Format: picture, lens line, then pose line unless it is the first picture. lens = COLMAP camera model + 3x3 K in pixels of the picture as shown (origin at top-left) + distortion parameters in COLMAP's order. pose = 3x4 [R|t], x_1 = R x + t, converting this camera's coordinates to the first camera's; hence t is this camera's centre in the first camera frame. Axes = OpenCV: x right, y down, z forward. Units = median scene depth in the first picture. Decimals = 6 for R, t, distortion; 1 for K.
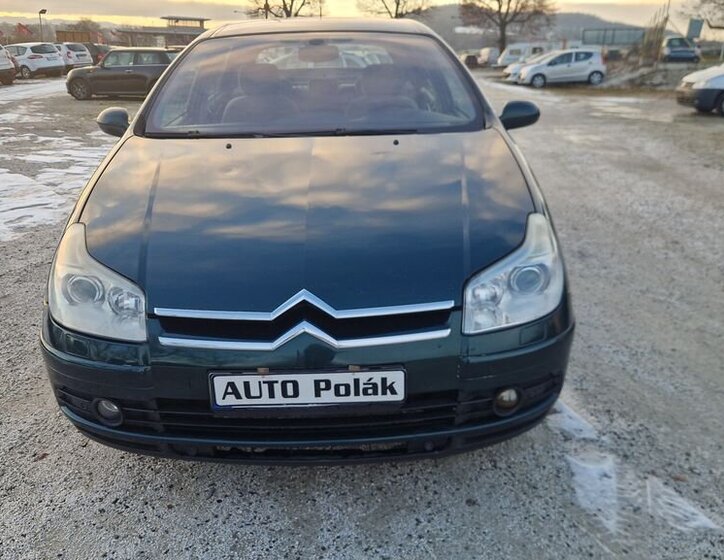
lens RADIAL K [[641.3, 0, 291.4], [0, 641.3, 280.5], [0, 0, 1]] dist [0.012801, 0.008664]
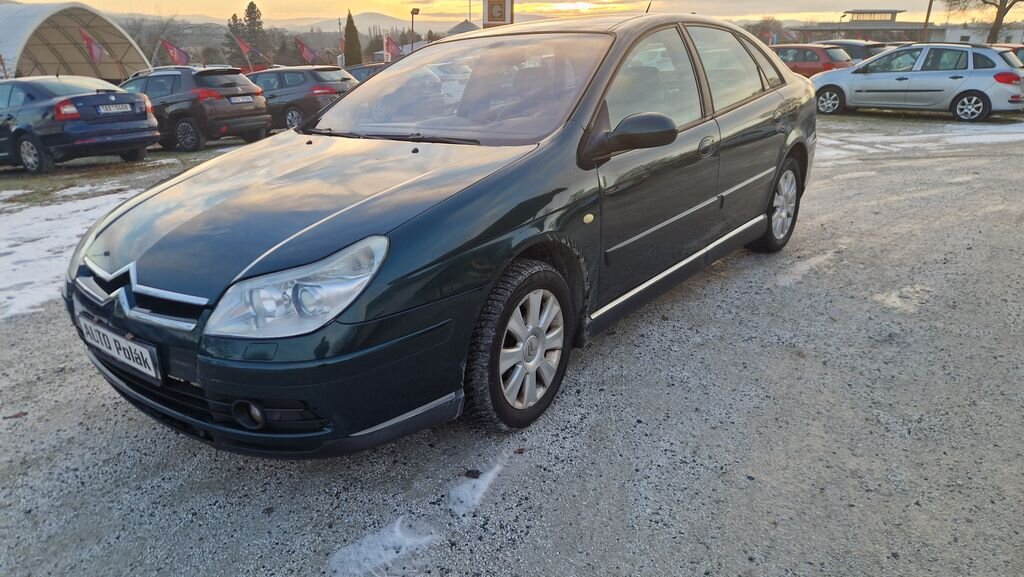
lens RADIAL K [[683.2, 0, 502.9], [0, 683.2, 289.1], [0, 0, 1]] dist [0.001855, -0.001233]
pose [[0.765719, 0.187464, -0.615249, 0.699345], [-0.193282, 0.979435, 0.057877, -0.076230], [0.613446, 0.074599, 0.786205, 0.219909]]
